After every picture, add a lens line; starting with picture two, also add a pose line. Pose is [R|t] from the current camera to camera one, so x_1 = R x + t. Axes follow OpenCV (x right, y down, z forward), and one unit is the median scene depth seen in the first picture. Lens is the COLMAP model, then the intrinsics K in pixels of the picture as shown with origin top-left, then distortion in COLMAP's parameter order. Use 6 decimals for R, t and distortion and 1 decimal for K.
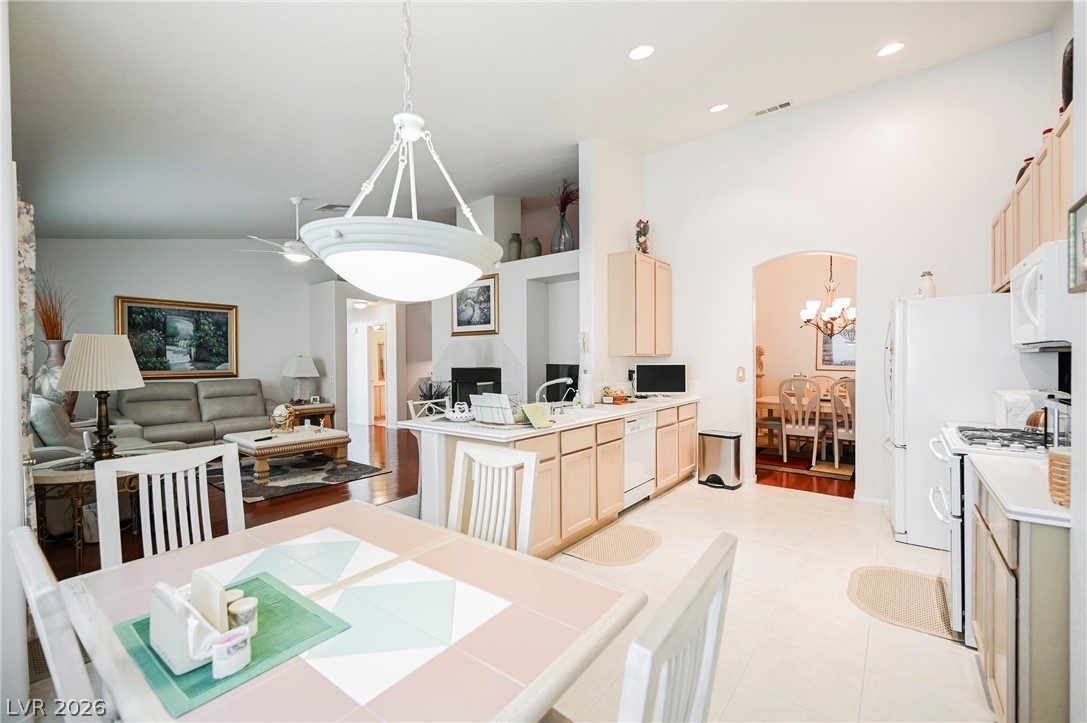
lens RADIAL K [[454.7, 0, 541.1], [0, 454.7, 364.2], [0, 0, 1]] dist [-0.001522, 0.000304]
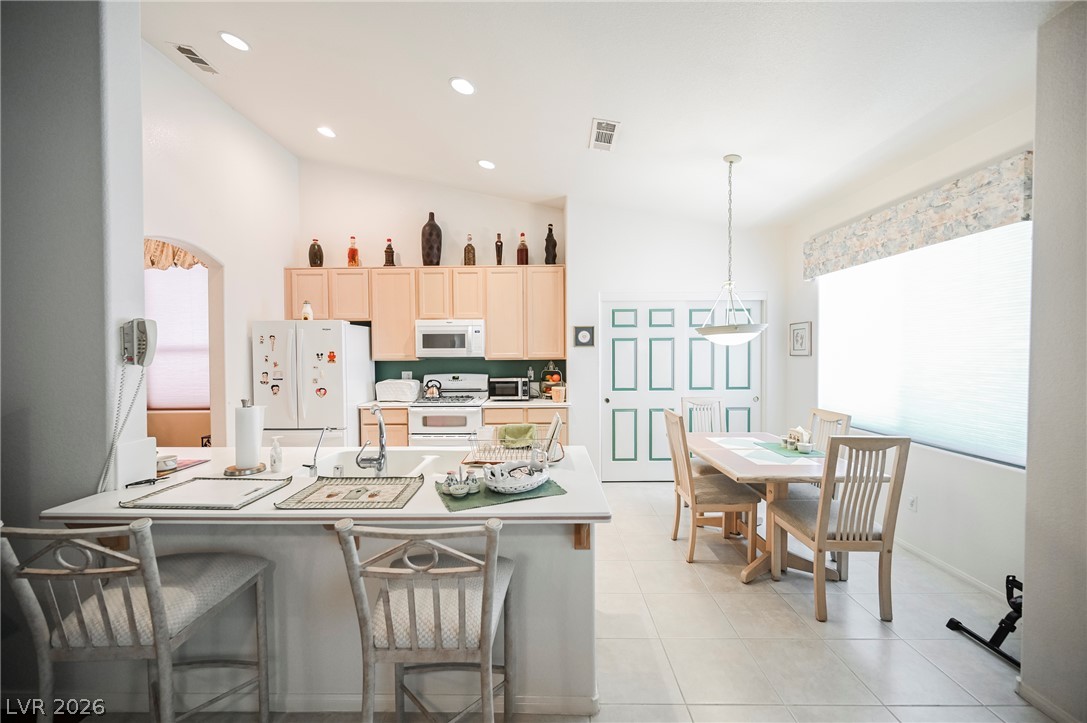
lens RADIAL K [[427.9, 0, 544.2], [0, 427.9, 359.9], [0, 0, 1]] dist [-0.000361, -0.000283]
pose [[-0.609671, -0.007171, 0.792622, -0.320696], [0.015182, 0.999670, 0.020721, -0.024072], [-0.792509, 0.024666, -0.609361, 0.670823]]
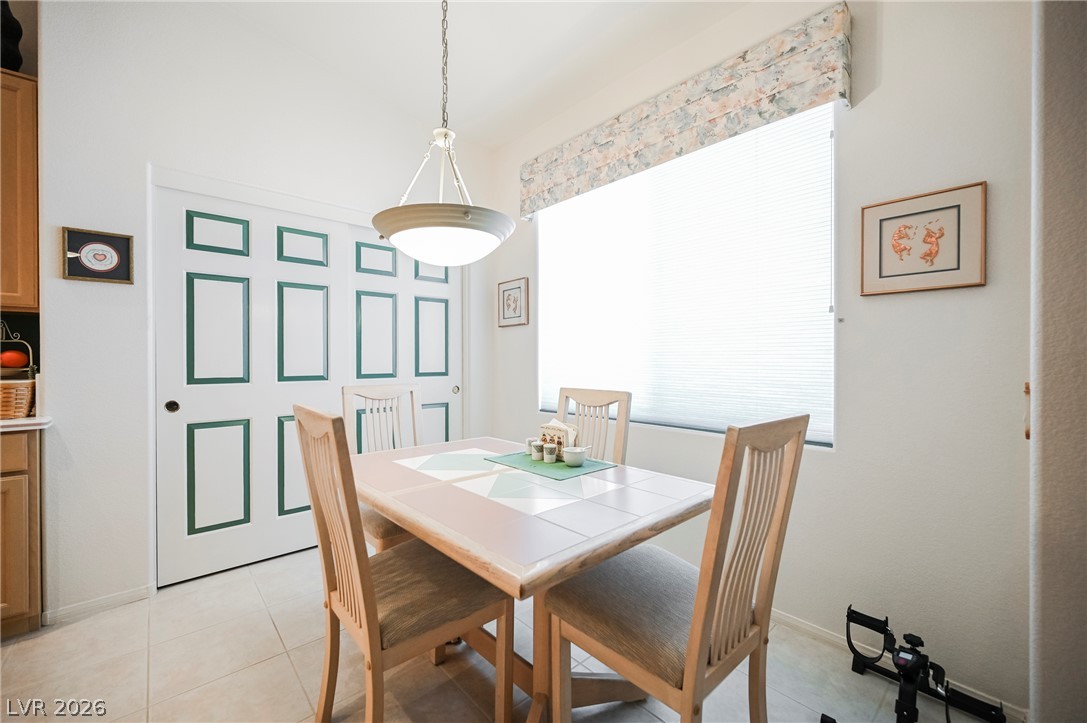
lens RADIAL K [[427.9, 0, 537.7], [0, 427.9, 362.2], [0, 0, 1]] dist [-0.000361, -0.000283]
pose [[-0.983977, 0.005669, 0.178206, -0.147934], [0.007429, 0.999930, 0.009207, 0.026874], [-0.178141, 0.010384, -0.983950, 0.419237]]
